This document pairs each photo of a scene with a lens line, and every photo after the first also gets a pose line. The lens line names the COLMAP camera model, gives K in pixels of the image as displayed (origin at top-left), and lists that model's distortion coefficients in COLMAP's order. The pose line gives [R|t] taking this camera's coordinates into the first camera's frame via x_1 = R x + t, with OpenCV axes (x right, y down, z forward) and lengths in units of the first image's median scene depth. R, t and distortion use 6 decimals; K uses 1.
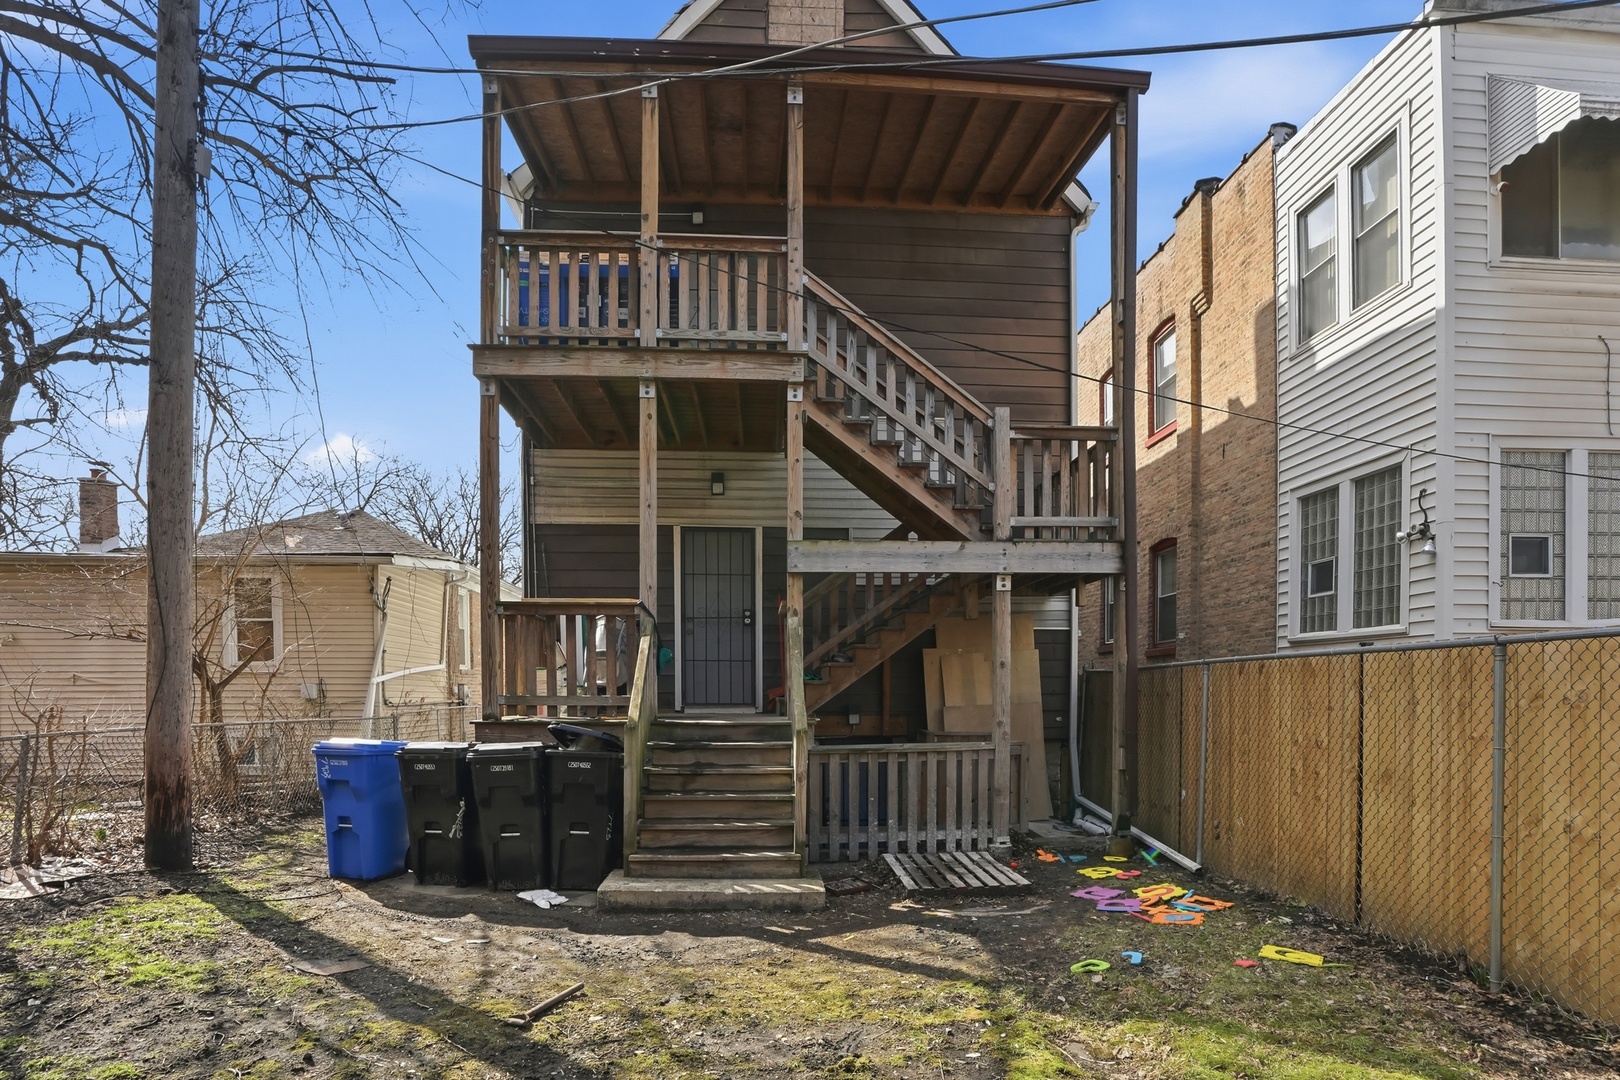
lens RADIAL K [[755.0, 0, 810.0], [0, 755.0, 540.0], [0, 0, 1]] dist [-0.048791, 0.013954]
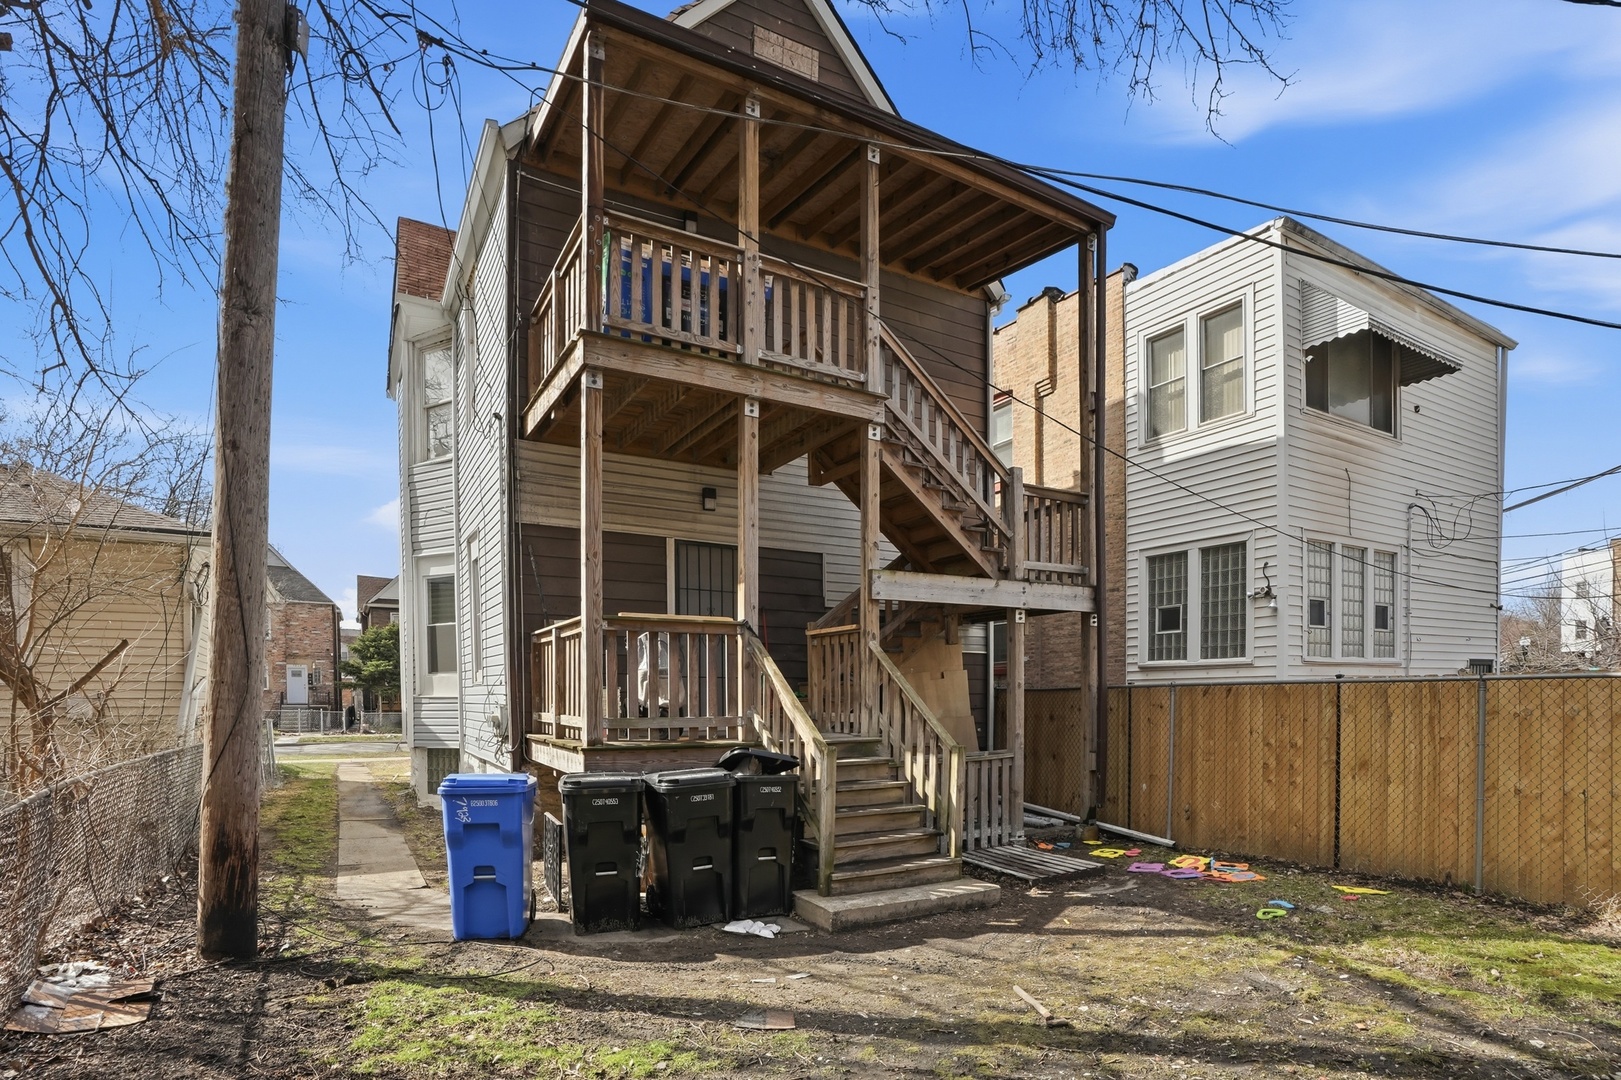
lens RADIAL K [[744.3, 0, 810.5], [0, 744.3, 540.0], [0, 0, 1]] dist [-0.049033, 0.014259]
pose [[0.911726, 0.082664, 0.402397, -0.512034], [-0.077153, 0.996570, -0.029917, -0.002093], [-0.403490, -0.003770, 0.914976, 0.063575]]
